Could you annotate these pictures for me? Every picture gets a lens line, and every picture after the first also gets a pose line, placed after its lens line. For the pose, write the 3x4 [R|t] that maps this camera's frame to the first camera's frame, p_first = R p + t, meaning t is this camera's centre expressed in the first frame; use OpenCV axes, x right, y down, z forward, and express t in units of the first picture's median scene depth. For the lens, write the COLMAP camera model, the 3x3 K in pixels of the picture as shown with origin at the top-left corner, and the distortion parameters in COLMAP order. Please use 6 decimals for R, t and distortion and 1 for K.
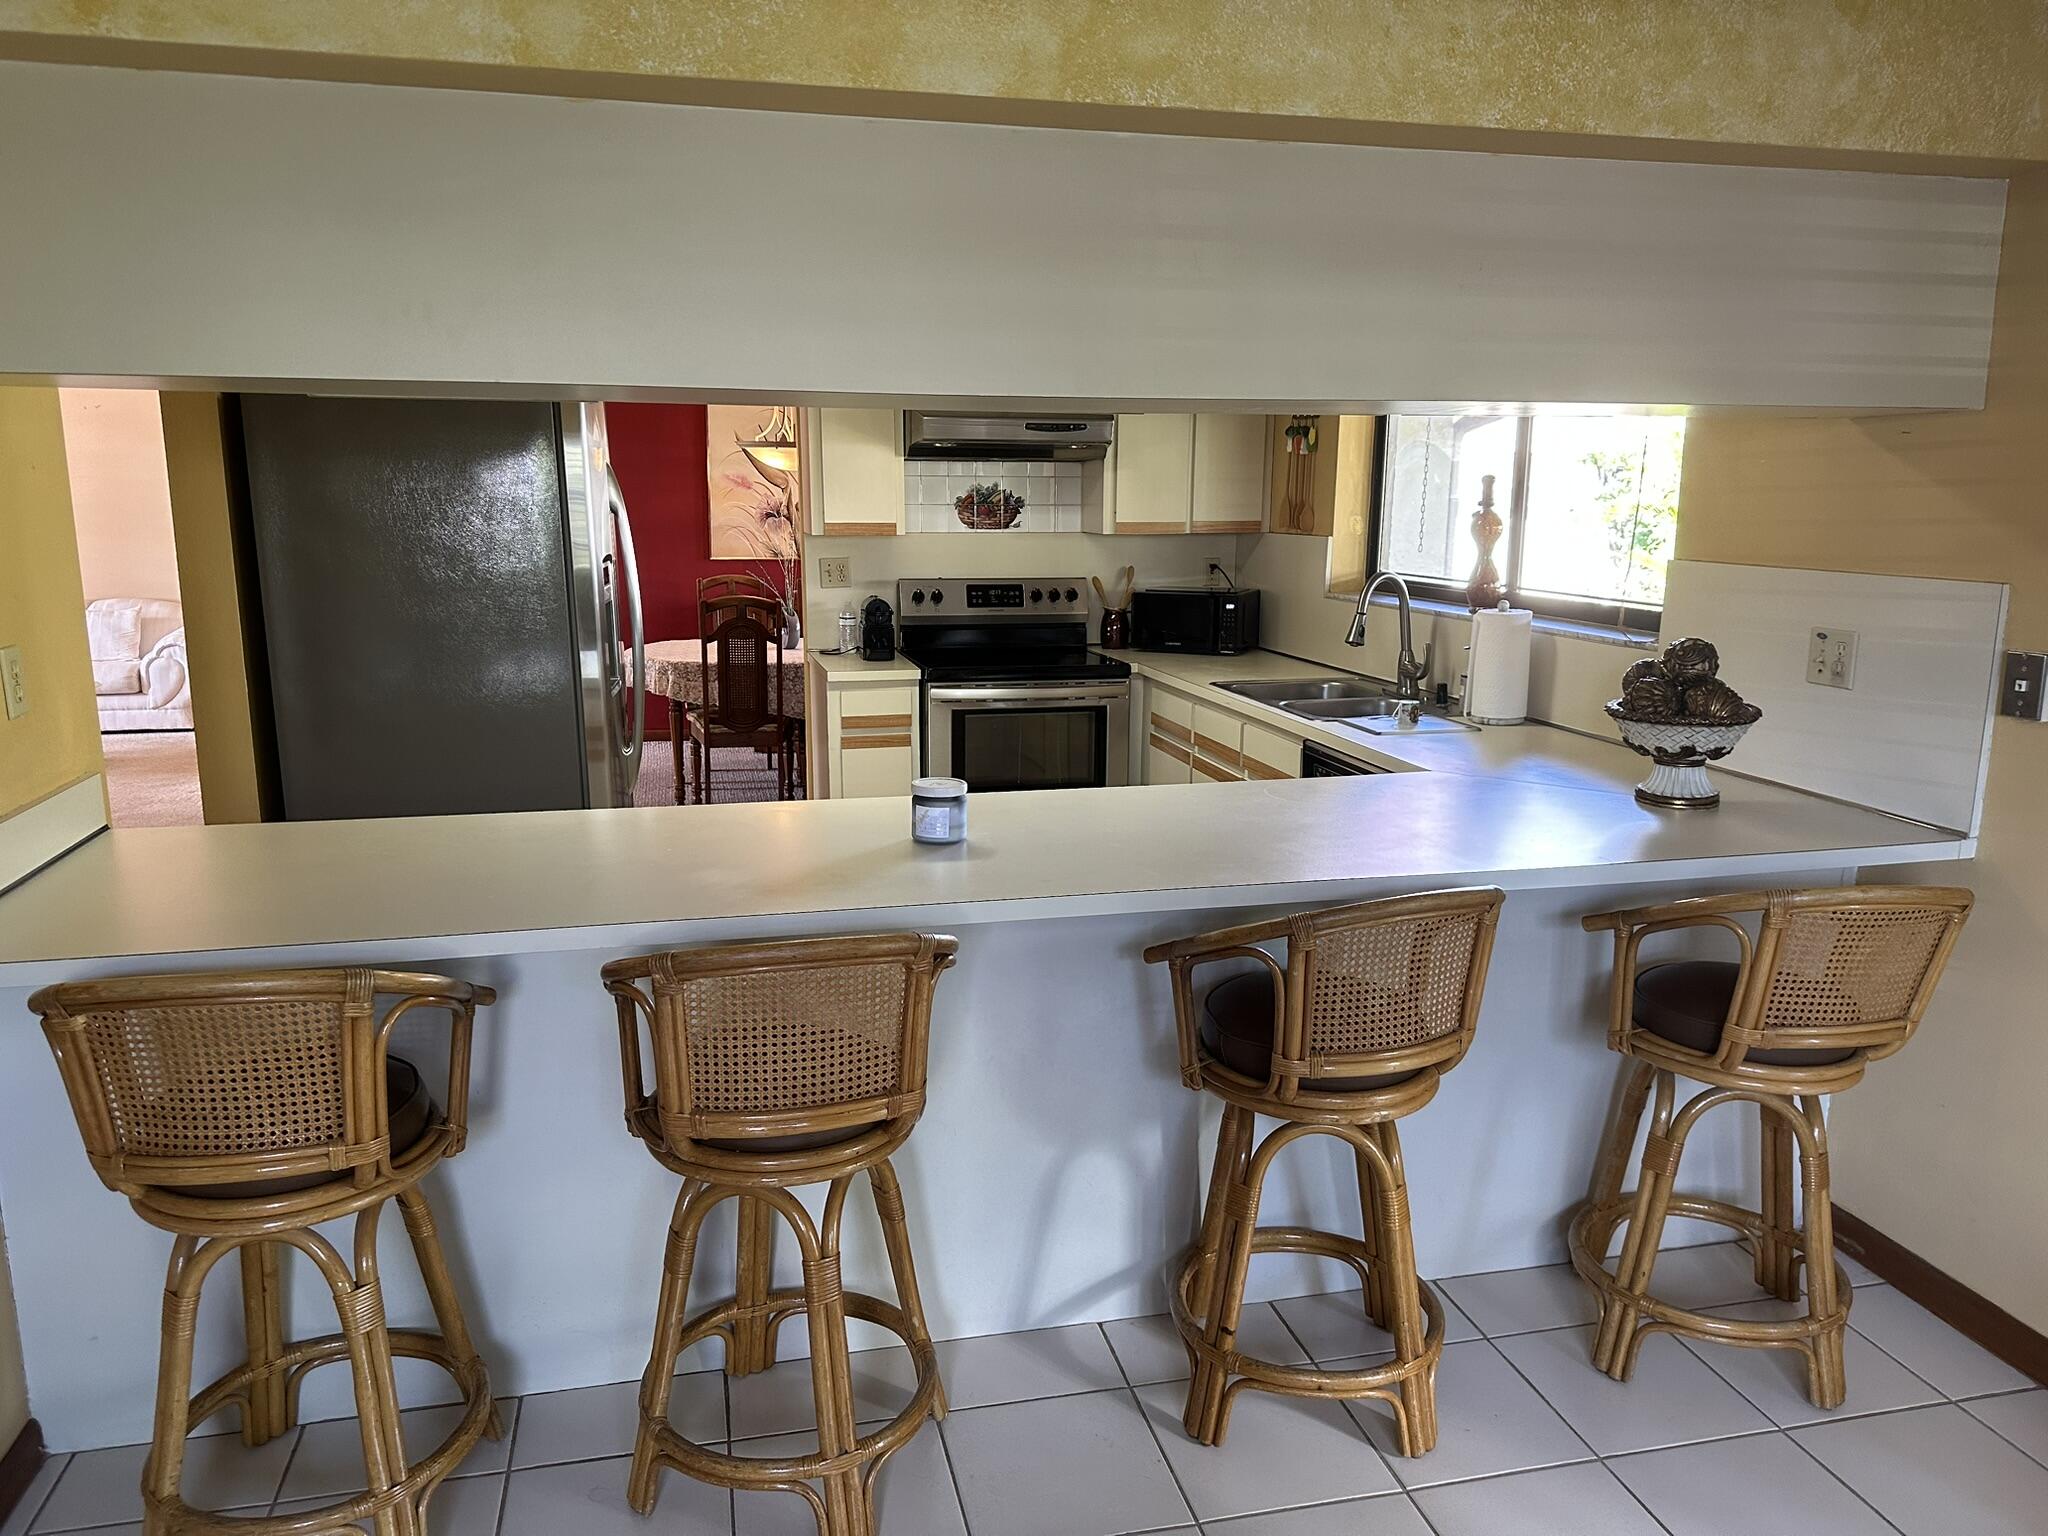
lens RADIAL K [[1426.1, 0, 1023.6], [0, 1426.1, 784.1], [0, 0, 1]] dist [0.054882, -0.079519]
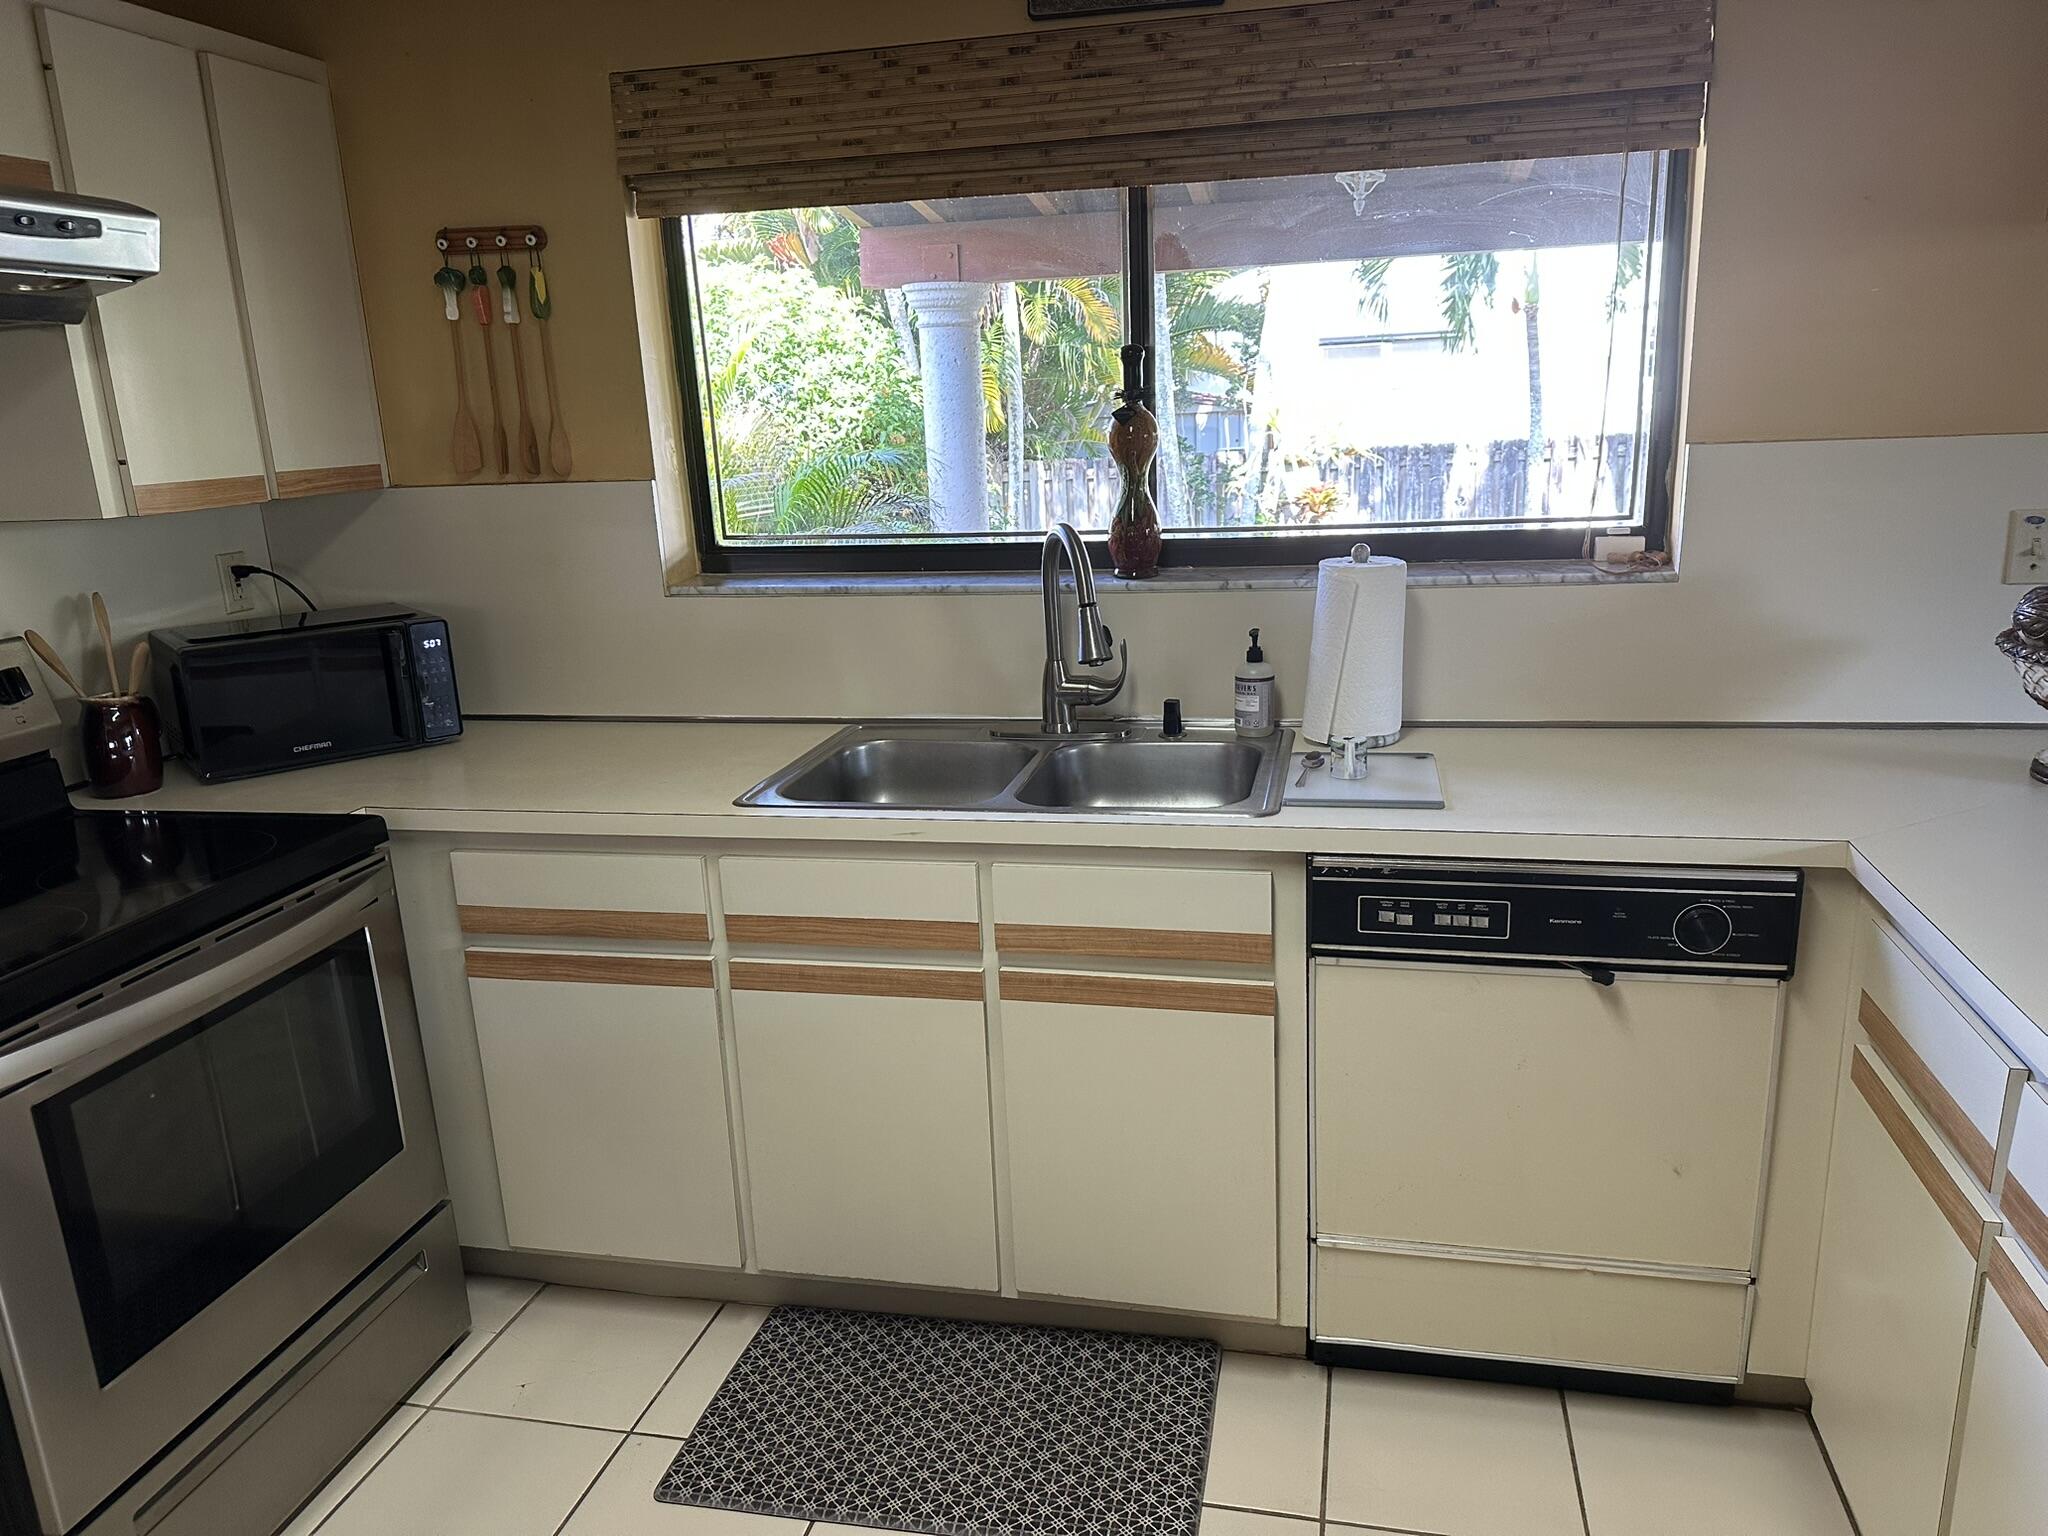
lens RADIAL K [[1426.1, 0, 1023.6], [0, 1426.1, 784.1], [0, 0, 1]] dist [0.054882, -0.079519]
pose [[0.443422, -0.253603, 0.859688, -0.189263], [0.219050, 0.960715, 0.170421, -0.115585], [-0.869134, 0.112746, 0.481554, 0.590676]]
